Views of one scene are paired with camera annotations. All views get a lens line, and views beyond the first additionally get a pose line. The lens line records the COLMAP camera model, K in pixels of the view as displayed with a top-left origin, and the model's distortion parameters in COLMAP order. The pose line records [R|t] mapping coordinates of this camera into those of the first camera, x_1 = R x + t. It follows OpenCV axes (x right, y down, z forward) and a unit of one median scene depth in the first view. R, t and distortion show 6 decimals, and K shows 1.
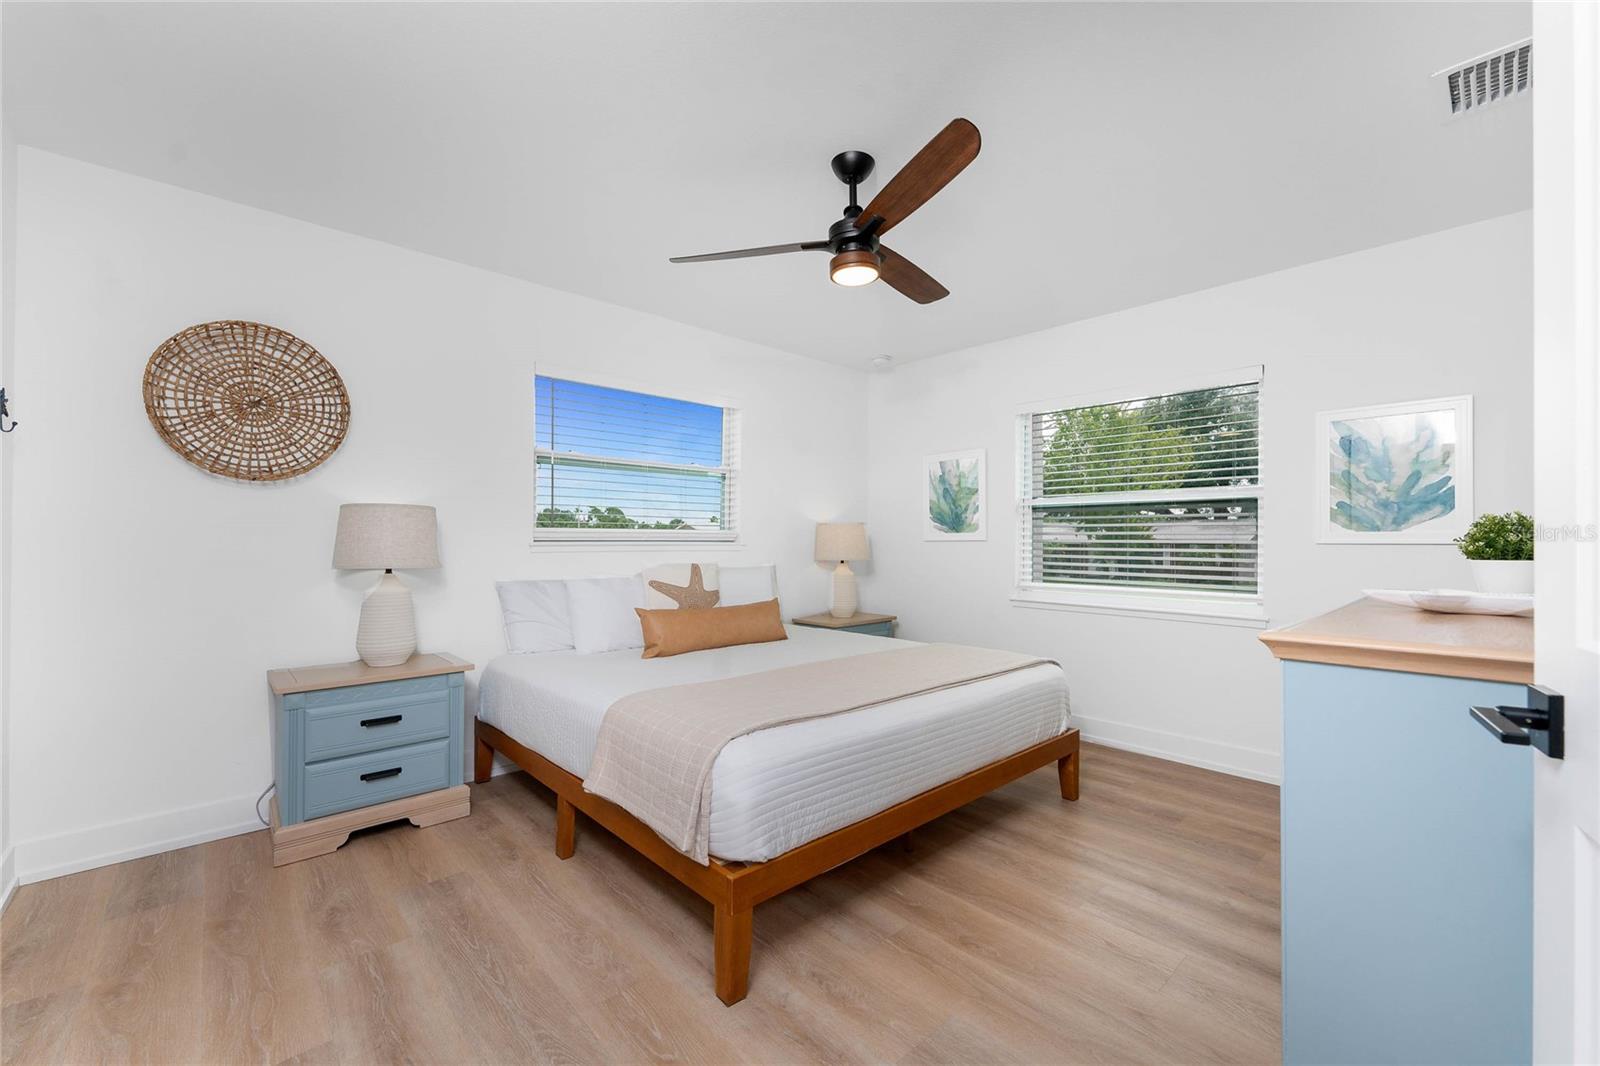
lens RADIAL K [[644.9, 0, 797.0], [0, 644.9, 537.2], [0, 0, 1]] dist [0.001706, 0.000200]
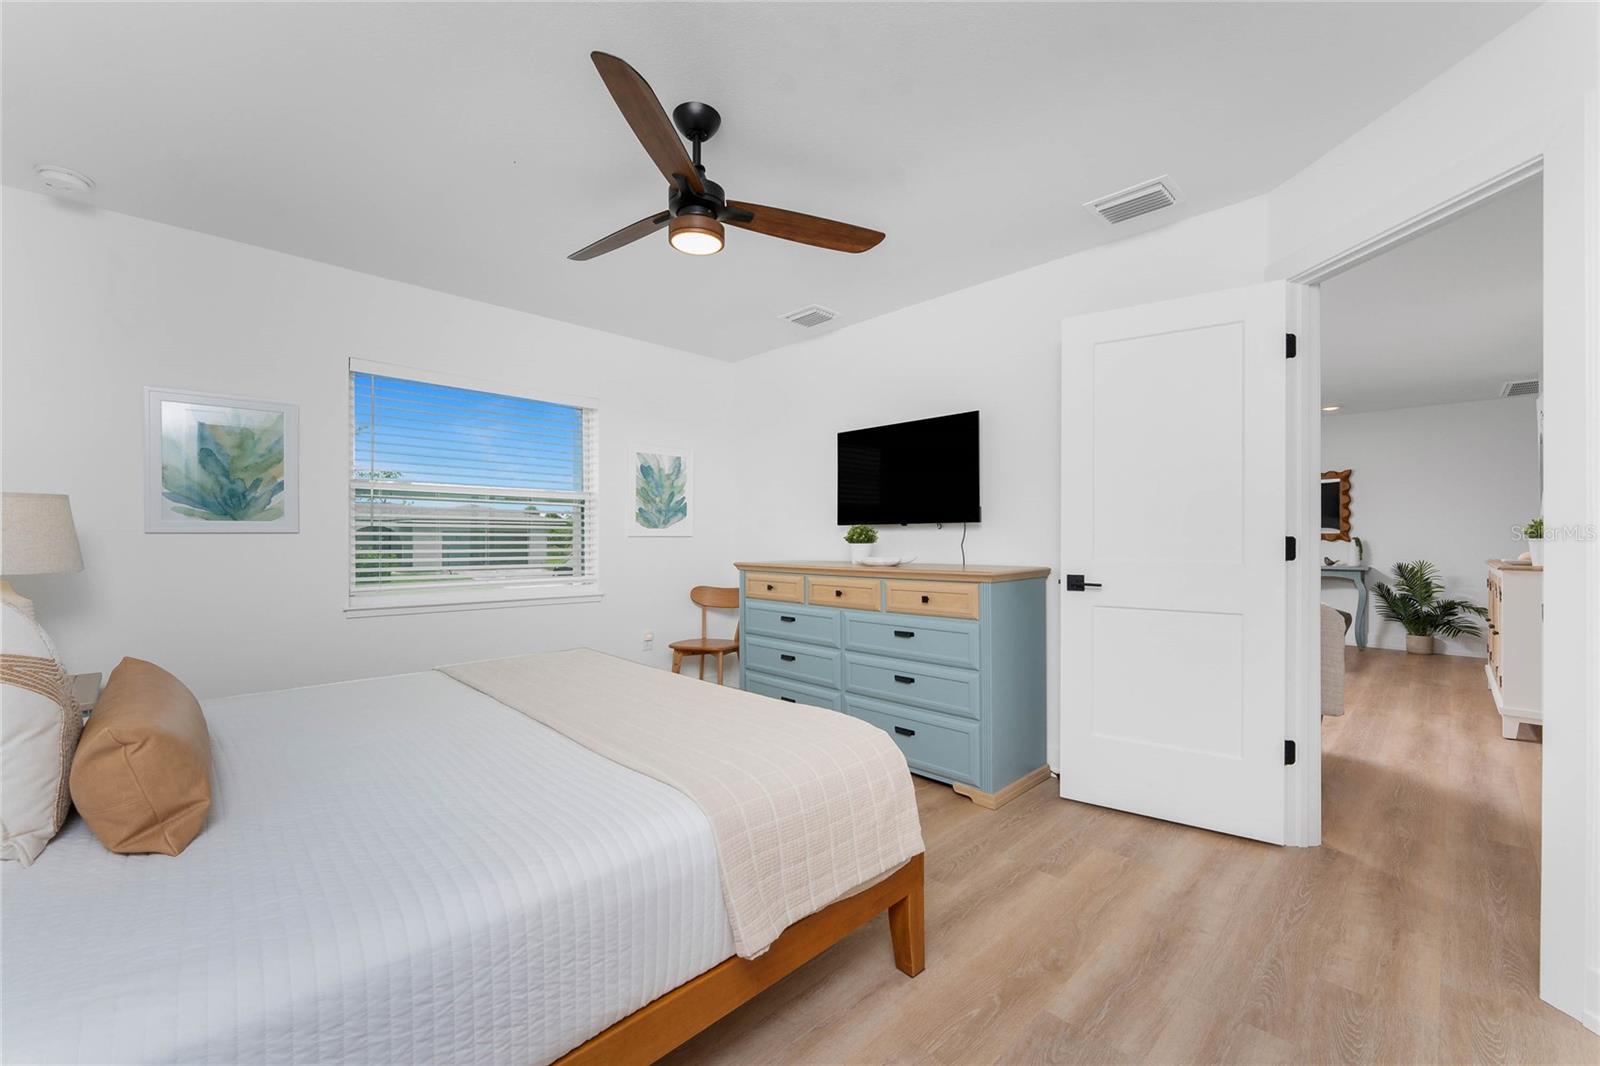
lens RADIAL K [[644.9, 0, 797.0], [0, 644.9, 537.2], [0, 0, 1]] dist [0.001706, 0.000200]
pose [[-0.030567, -0.003521, 0.999527, -0.658100], [-0.009124, 0.999953, 0.003243, 0.004269], [-0.999491, -0.009021, -0.030598, 0.703226]]
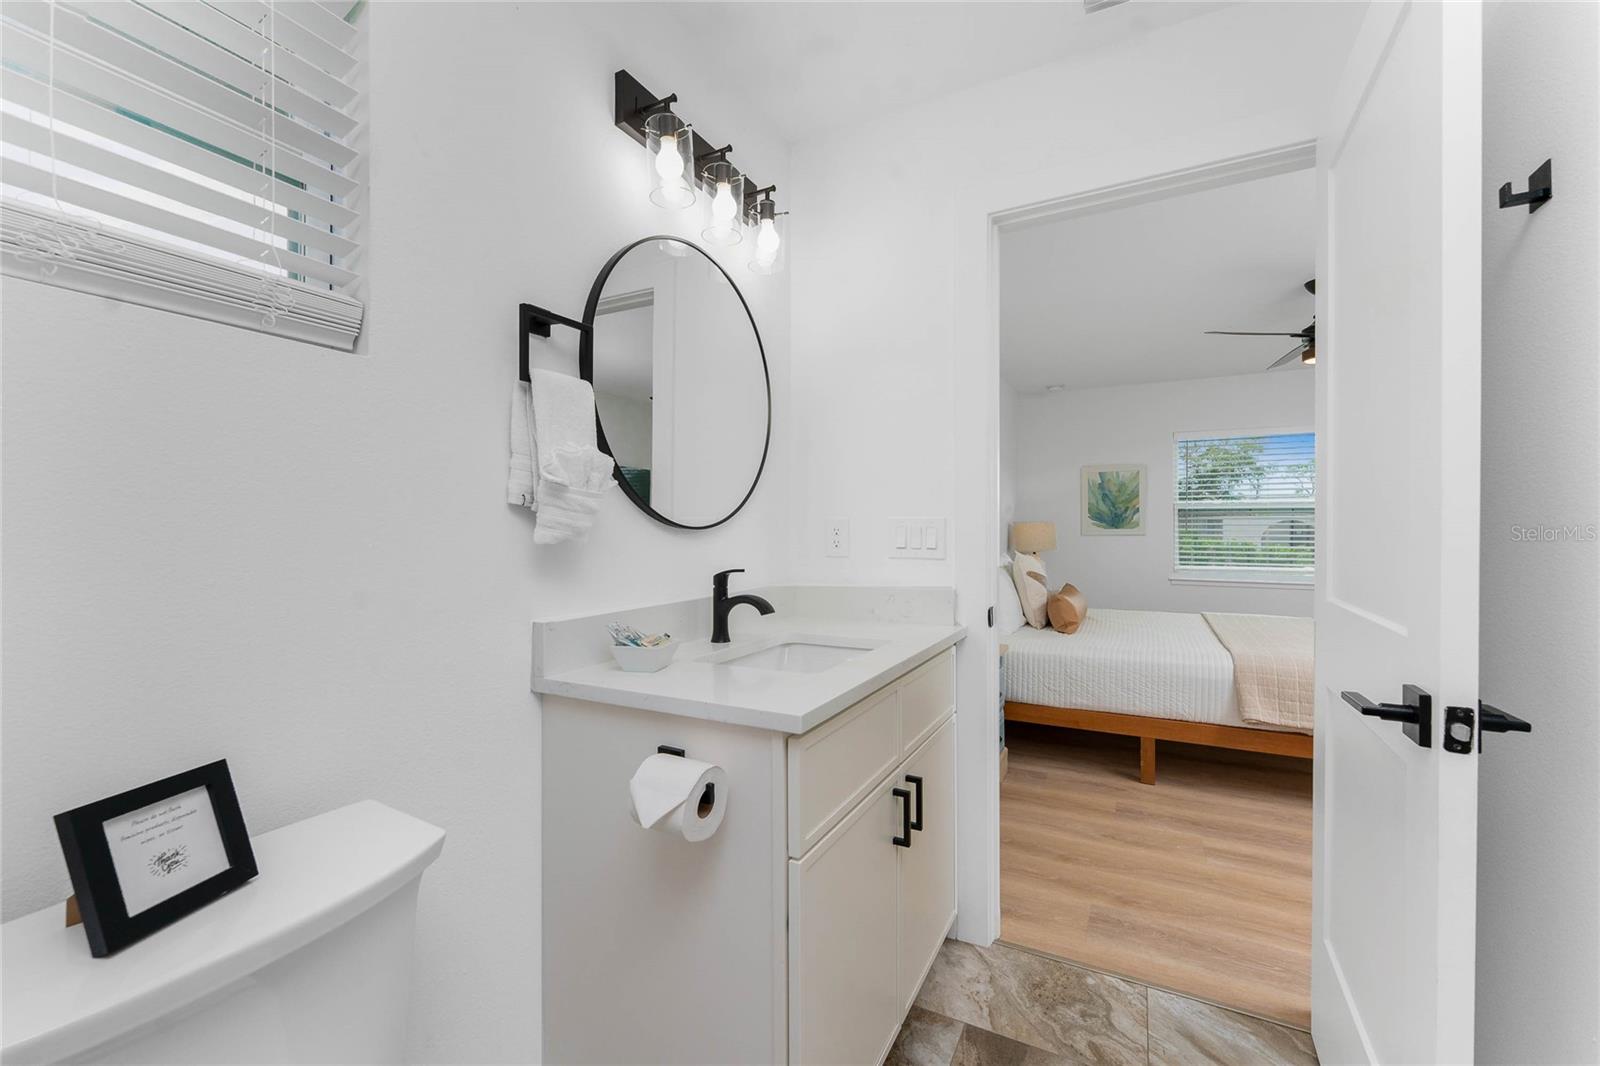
lens RADIAL K [[631.0, 0, 801.5], [0, 631.0, 539.2], [0, 0, 1]] dist [0.000866, -0.000390]
pose [[0.942448, -0.006828, 0.334282, -1.189815], [0.001012, 0.999845, 0.017568, -0.013570], [-0.334350, -0.016218, 0.942309, 0.040321]]
